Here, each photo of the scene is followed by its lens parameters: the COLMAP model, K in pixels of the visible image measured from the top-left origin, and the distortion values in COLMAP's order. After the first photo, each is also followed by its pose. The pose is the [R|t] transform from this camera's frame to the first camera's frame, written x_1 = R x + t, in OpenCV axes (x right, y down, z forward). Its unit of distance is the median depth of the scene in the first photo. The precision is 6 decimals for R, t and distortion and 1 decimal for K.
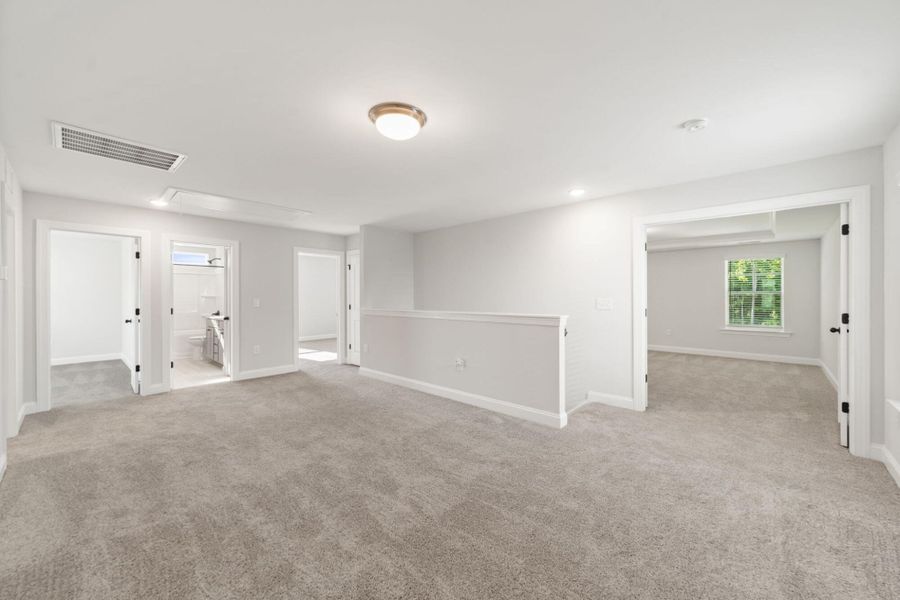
lens RADIAL K [[354.5, 0, 451.6], [0, 354.5, 294.7], [0, 0, 1]] dist [-0.001631, -0.000299]
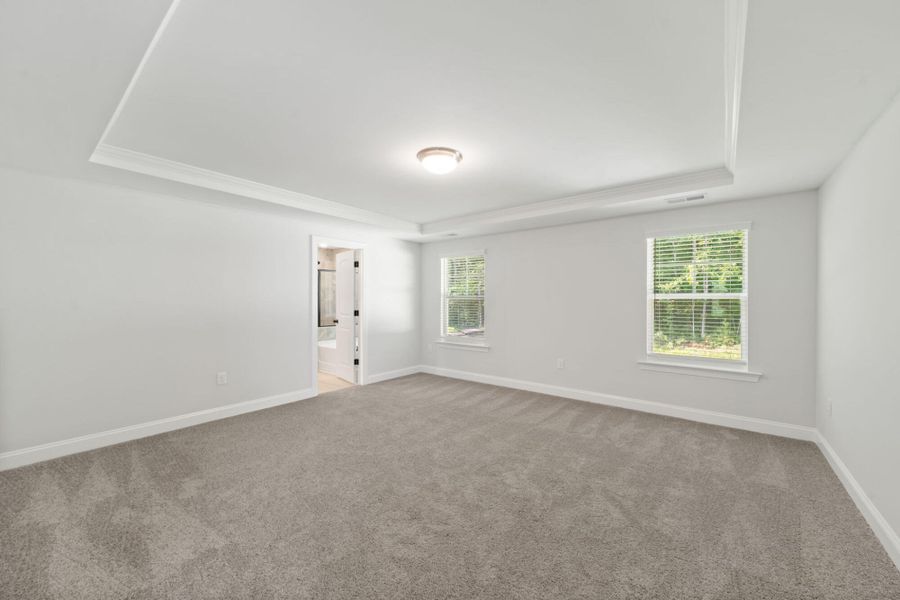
lens RADIAL K [[344.1, 0, 459.4], [0, 344.1, 300.9], [0, 0, 1]] dist [0.003708, 0.000073]
pose [[0.996771, 0.000386, 0.080294, 0.438408], [-0.001326, 0.999931, 0.011656, -0.003566], [-0.080284, -0.011725, 0.996703, 0.487284]]
